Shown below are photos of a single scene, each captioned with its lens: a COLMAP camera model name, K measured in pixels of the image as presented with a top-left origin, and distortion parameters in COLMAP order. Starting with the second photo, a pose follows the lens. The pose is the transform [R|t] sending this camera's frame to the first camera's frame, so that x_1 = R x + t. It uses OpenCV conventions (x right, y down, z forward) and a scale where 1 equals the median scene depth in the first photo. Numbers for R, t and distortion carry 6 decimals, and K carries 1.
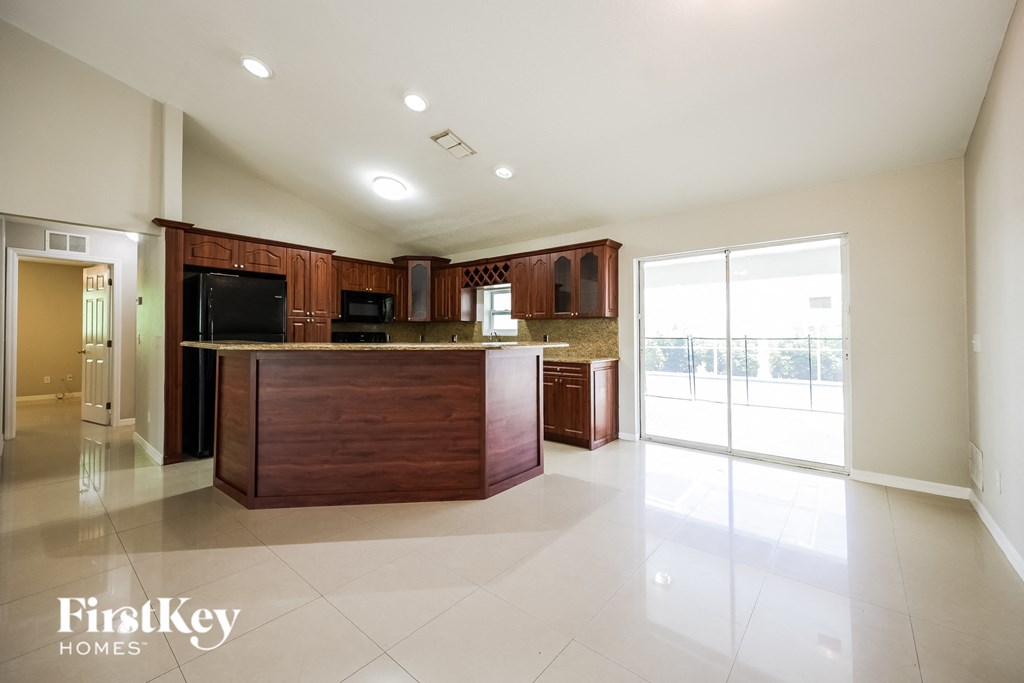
lens RADIAL K [[415.9, 0, 516.1], [0, 415.9, 335.0], [0, 0, 1]] dist [0.013236, 0.000653]
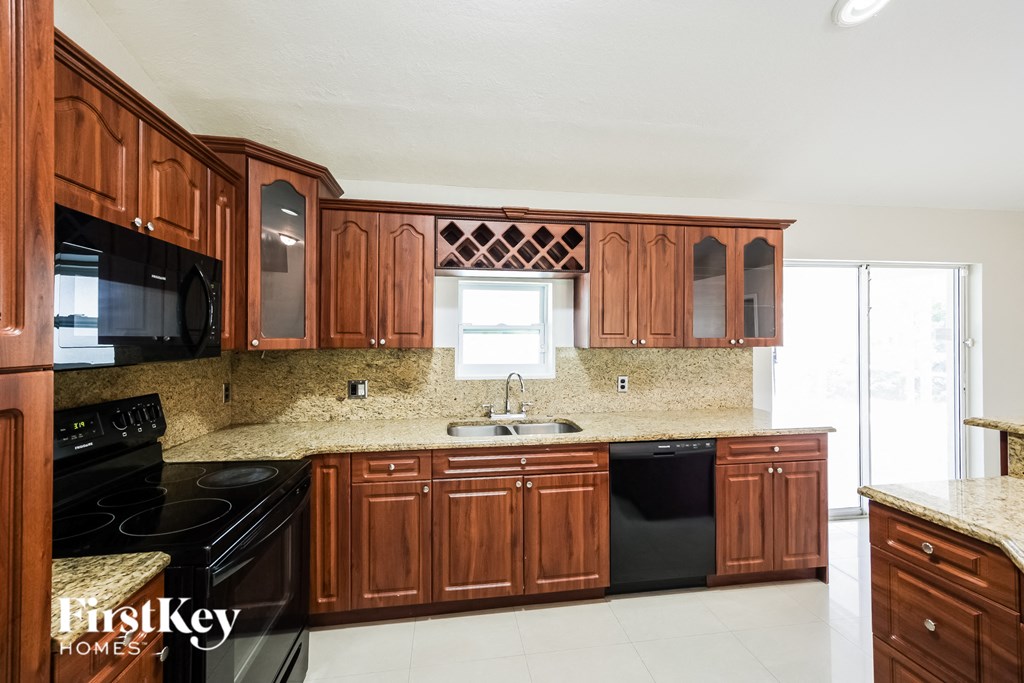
lens RADIAL K [[415.9, 0, 511.6], [0, 415.9, 338.4], [0, 0, 1]] dist [0.013236, 0.000653]
pose [[0.659249, -0.001304, 0.751923, -0.426161], [0.002538, 0.999997, -0.000491, -0.047817], [-0.751920, 0.002232, 0.659251, 0.741958]]
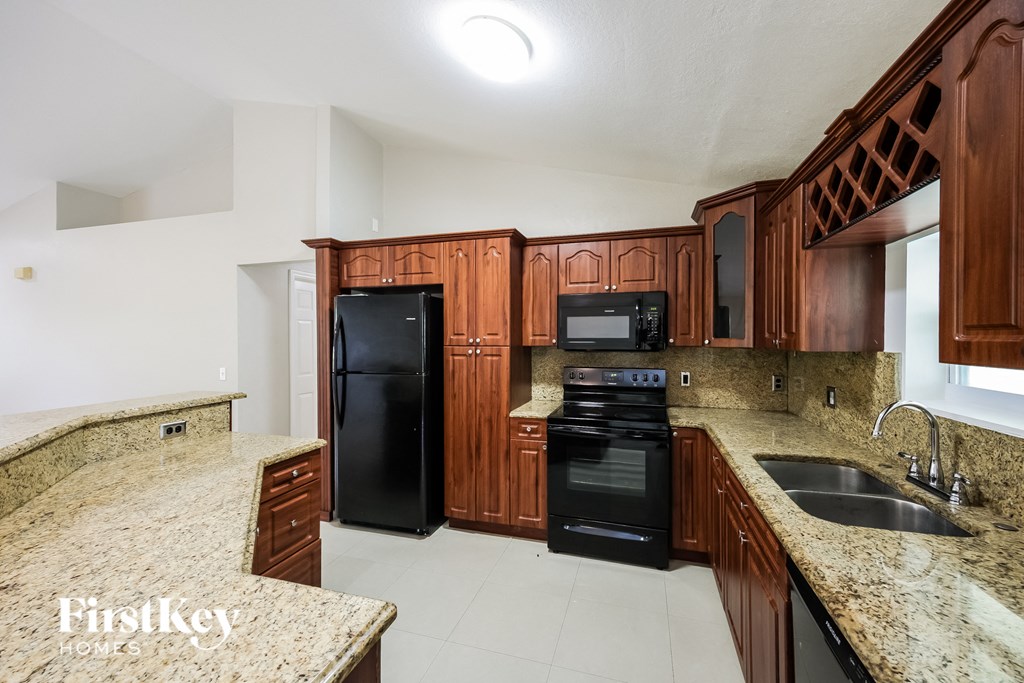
lens RADIAL K [[415.9, 0, 512.5], [0, 415.9, 339.7], [0, 0, 1]] dist [0.013236, 0.000653]
pose [[0.393264, 0.002500, -0.919422, 0.085254], [0.002819, 0.999988, 0.003924, -0.049824], [0.919421, -0.004135, 0.393252, 0.734451]]
